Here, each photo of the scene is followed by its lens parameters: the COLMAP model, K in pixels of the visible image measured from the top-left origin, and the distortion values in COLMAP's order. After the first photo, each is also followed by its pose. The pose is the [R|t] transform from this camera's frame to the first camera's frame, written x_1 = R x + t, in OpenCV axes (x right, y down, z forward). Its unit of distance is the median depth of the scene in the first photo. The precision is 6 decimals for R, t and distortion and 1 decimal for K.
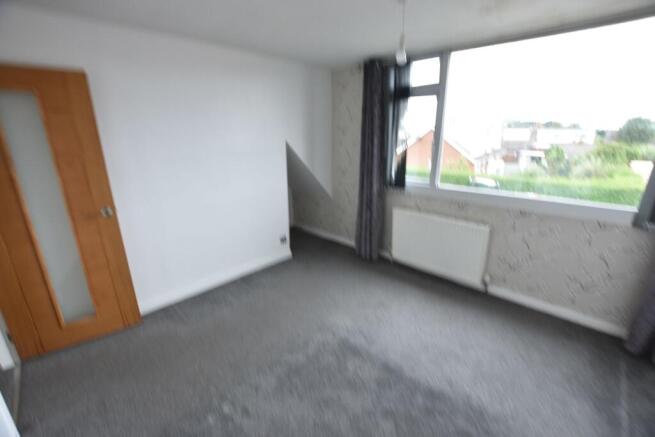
lens RADIAL K [[287.6, 0, 329.7], [0, 287.6, 216.4], [0, 0, 1]] dist [-0.026212, 0.000341]
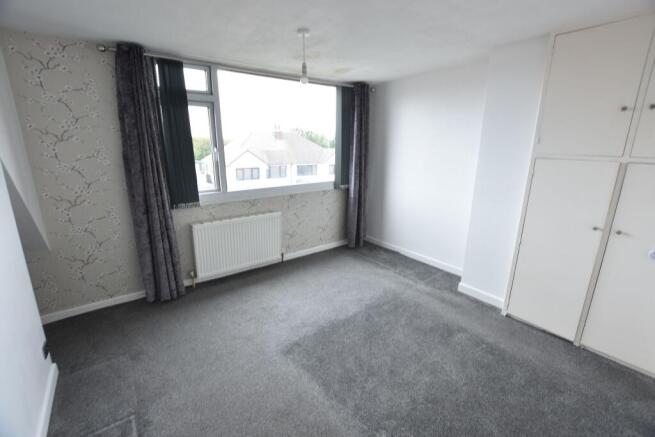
lens RADIAL K [[287.6, 0, 329.7], [0, 287.6, 216.4], [0, 0, 1]] dist [-0.026212, 0.000341]
pose [[0.150468, -0.241484, 0.958668, -0.687432], [0.275641, 0.941502, 0.193897, -0.138508], [-0.949411, 0.235073, 0.208229, 0.495213]]
